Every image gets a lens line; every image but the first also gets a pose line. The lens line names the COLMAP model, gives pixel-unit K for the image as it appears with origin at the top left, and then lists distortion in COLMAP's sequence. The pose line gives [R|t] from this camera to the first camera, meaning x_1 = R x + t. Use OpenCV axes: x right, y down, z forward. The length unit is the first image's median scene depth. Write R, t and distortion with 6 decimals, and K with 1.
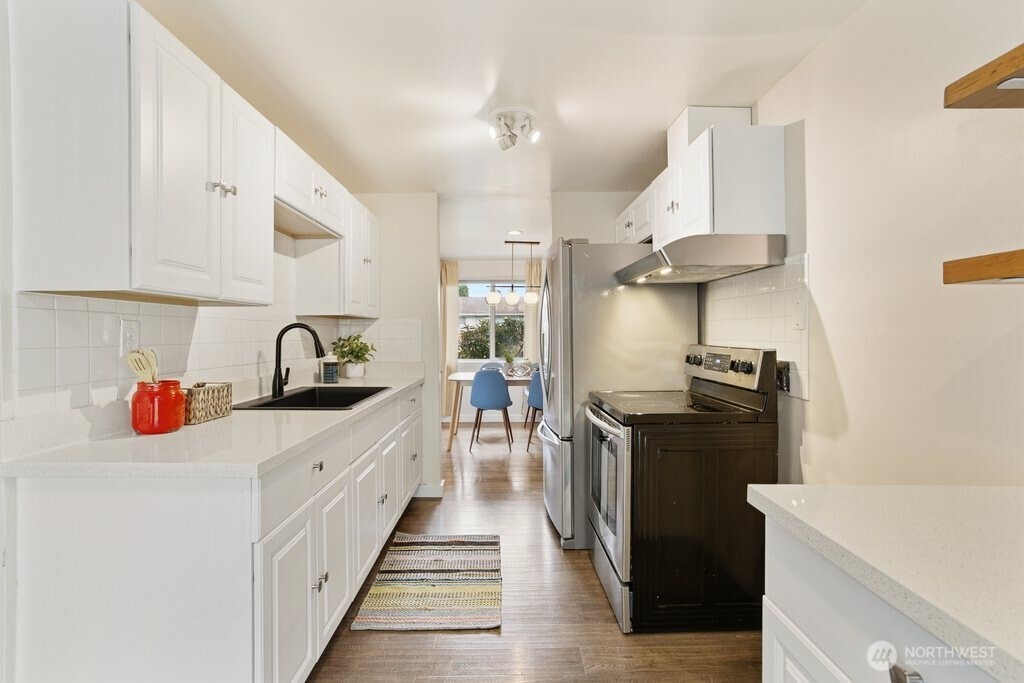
lens RADIAL K [[498.5, 0, 502.4], [0, 498.5, 334.4], [0, 0, 1]] dist [-0.038949, 0.020852]
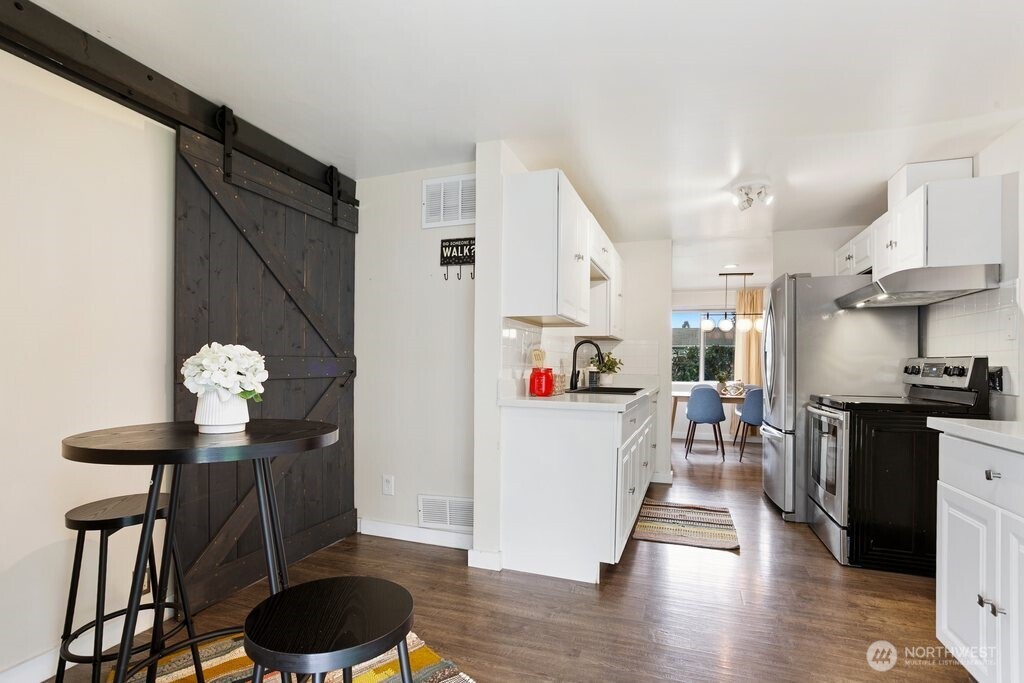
lens RADIAL K [[498.5, 0, 499.6], [0, 498.5, 363.2], [0, 0, 1]] dist [-0.038949, 0.020852]
pose [[0.933340, 0.013795, -0.358729, -0.122727], [-0.016432, 0.999856, -0.004302, 0.058040], [0.358618, 0.009910, 0.933432, -0.475317]]
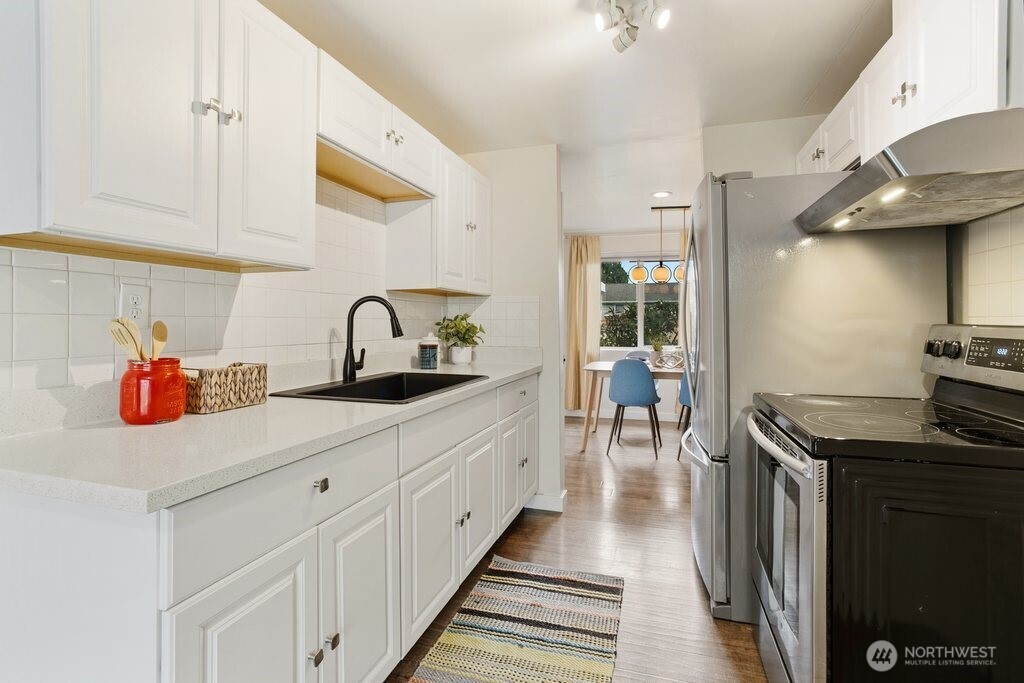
lens RADIAL K [[498.5, 0, 502.9], [0, 498.5, 315.8], [0, 0, 1]] dist [-0.038949, 0.020852]
pose [[0.949721, -0.000171, -0.313098, 0.063446], [-0.004440, 0.999892, -0.014013, 0.021725], [0.313066, 0.014699, 0.949617, 0.268808]]
